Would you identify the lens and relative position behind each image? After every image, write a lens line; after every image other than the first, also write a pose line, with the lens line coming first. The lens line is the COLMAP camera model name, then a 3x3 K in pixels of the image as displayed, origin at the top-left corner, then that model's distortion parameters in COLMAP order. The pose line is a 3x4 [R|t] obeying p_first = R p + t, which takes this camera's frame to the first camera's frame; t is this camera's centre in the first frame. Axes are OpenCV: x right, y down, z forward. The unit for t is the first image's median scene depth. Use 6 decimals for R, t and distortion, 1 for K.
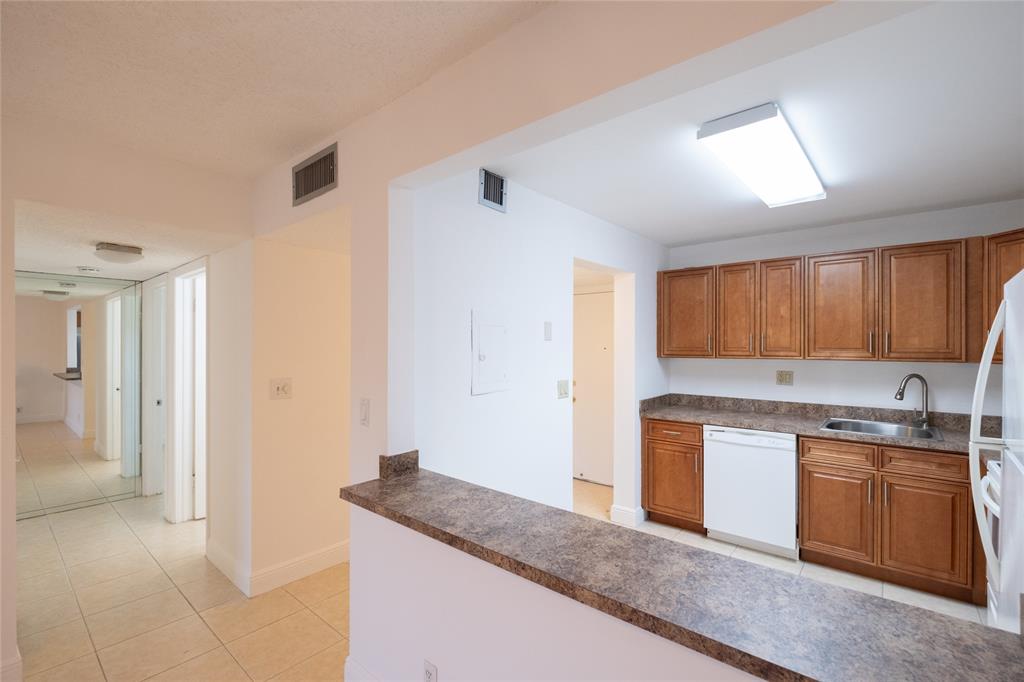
lens RADIAL K [[449.0, 0, 519.7], [0, 449.0, 344.2], [0, 0, 1]] dist [-0.002428, -0.000598]
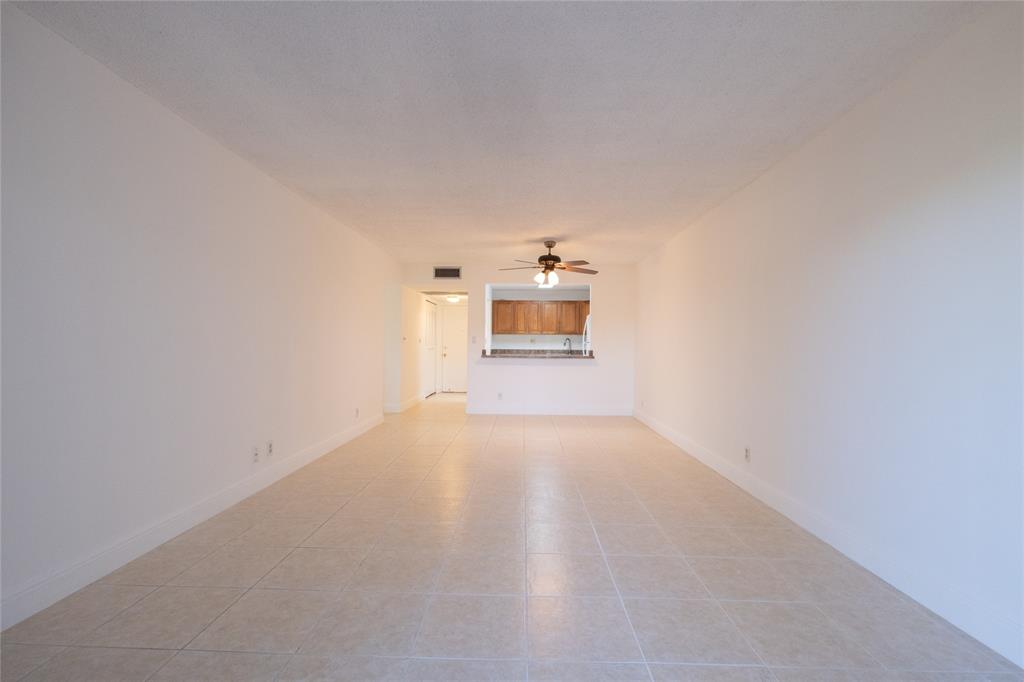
lens RADIAL K [[444.8, 0, 512.0], [0, 444.8, 341.0], [0, 0, 1]] dist [0.009846, -0.007919]
pose [[0.784784, 0.012480, 0.619643, -1.334392], [-0.009694, 0.999922, -0.007861, 0.100854], [-0.619693, 0.000162, 0.784844, -1.203590]]
